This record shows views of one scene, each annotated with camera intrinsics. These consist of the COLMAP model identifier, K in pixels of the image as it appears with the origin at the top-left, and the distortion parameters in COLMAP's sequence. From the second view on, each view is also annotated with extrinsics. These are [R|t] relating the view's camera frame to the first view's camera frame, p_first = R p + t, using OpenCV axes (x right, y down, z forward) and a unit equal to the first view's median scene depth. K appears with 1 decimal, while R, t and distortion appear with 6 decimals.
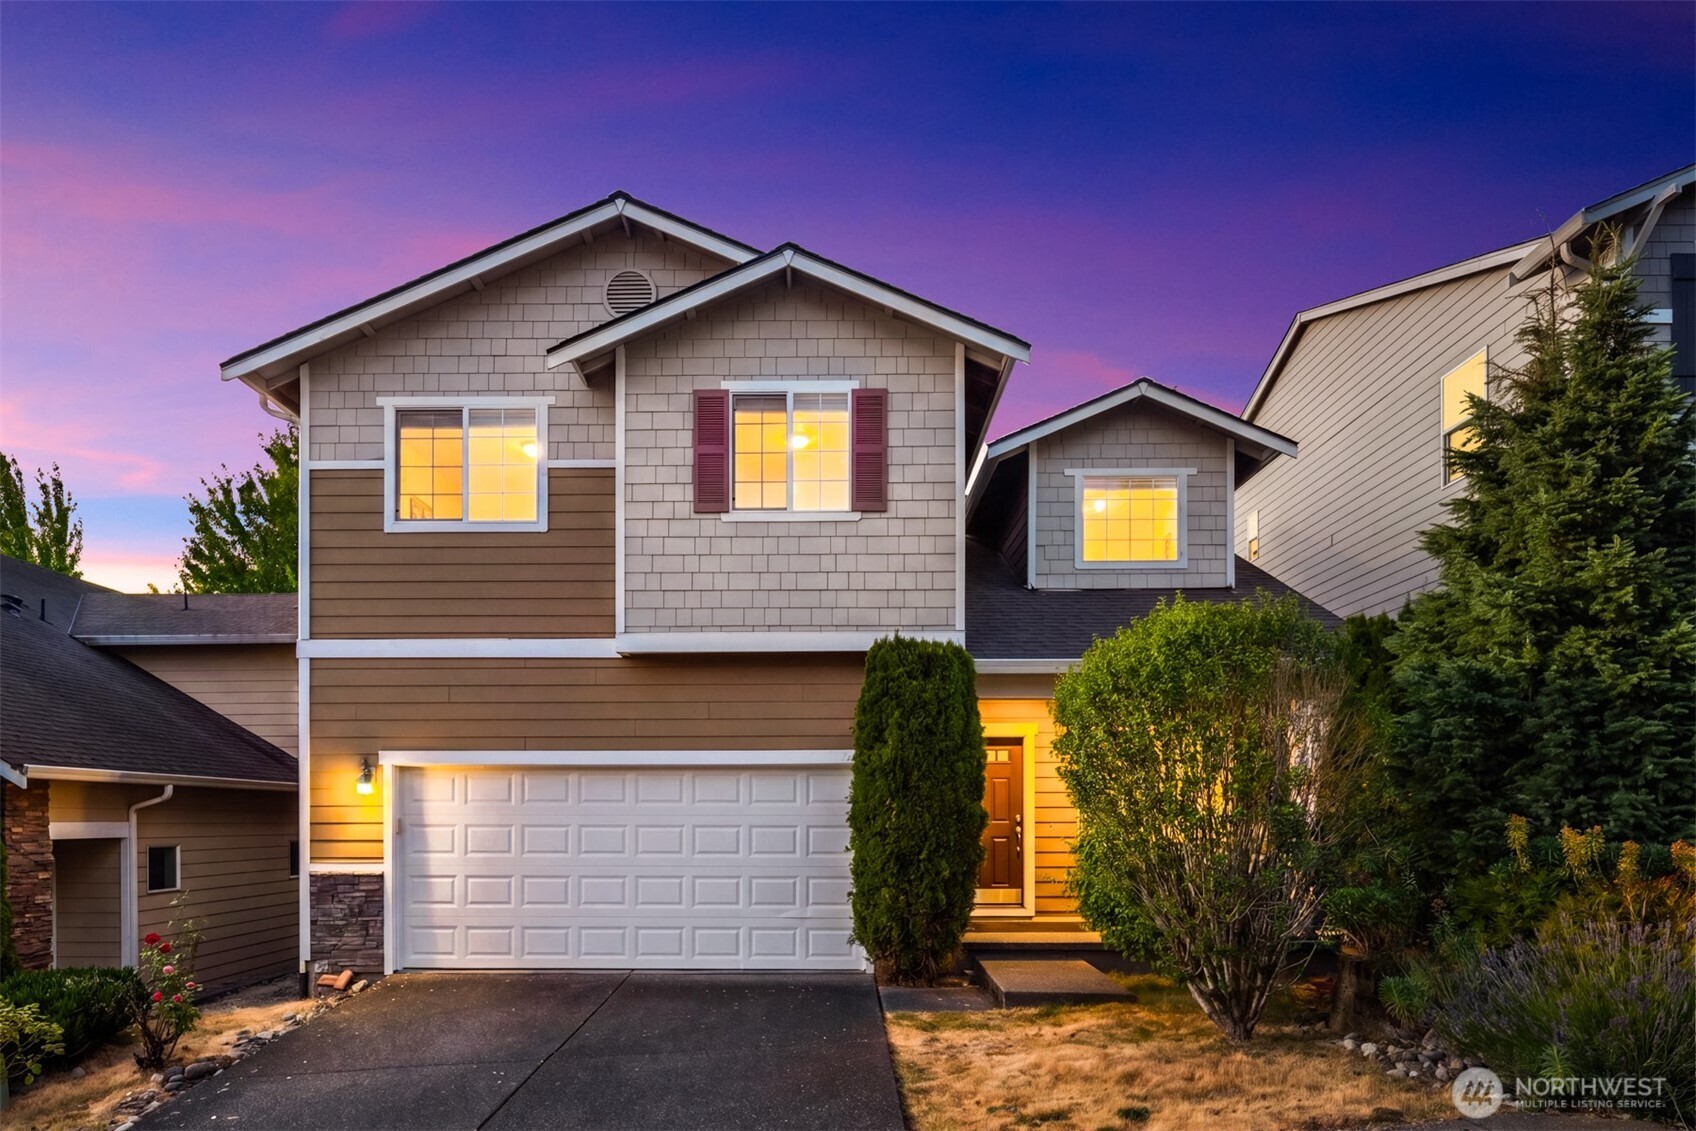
lens RADIAL K [[926.8, 0, 831.6], [0, 926.8, 638.6], [0, 0, 1]] dist [0.000991, -0.006281]
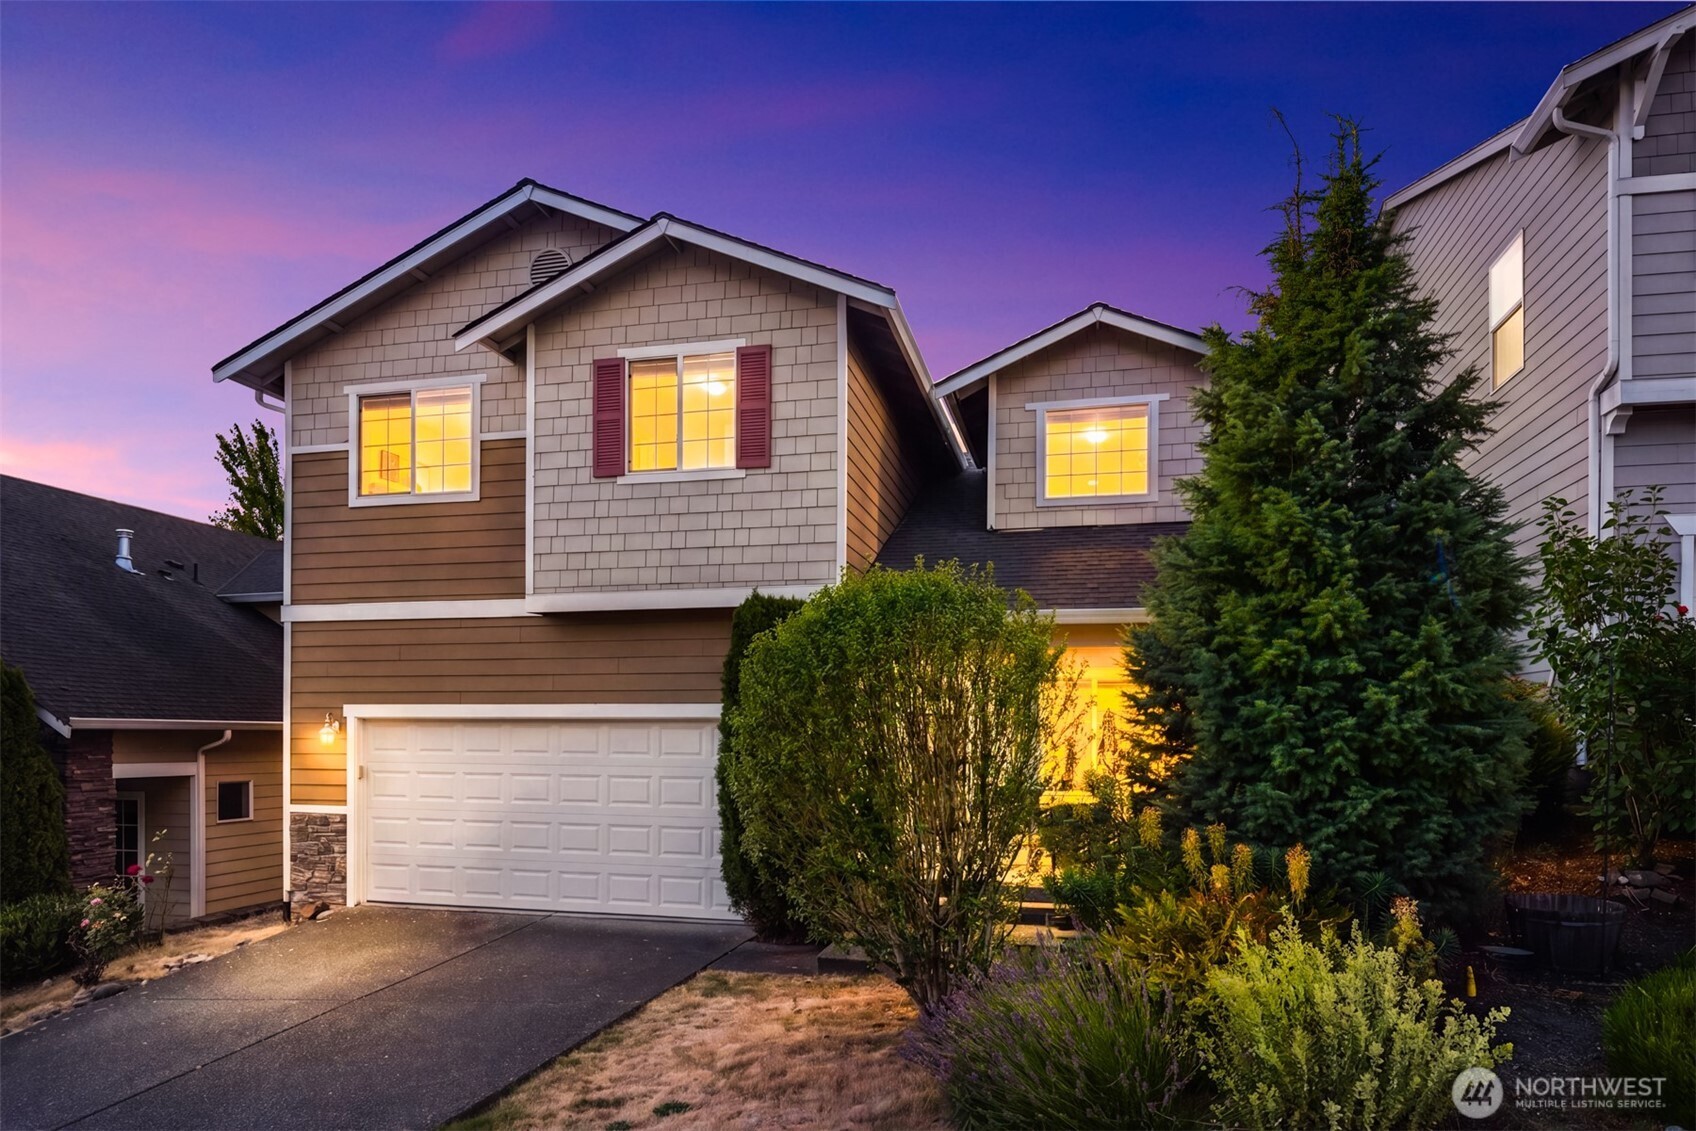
lens RADIAL K [[926.8, 0, 847.1], [0, 926.8, 563.9], [0, 0, 1]] dist [0.000991, -0.006281]
pose [[0.979683, -0.030672, -0.198194, 0.331334], [0.030945, 0.999520, -0.001720, -0.027203], [0.198152, -0.004448, 0.980161, 0.030686]]
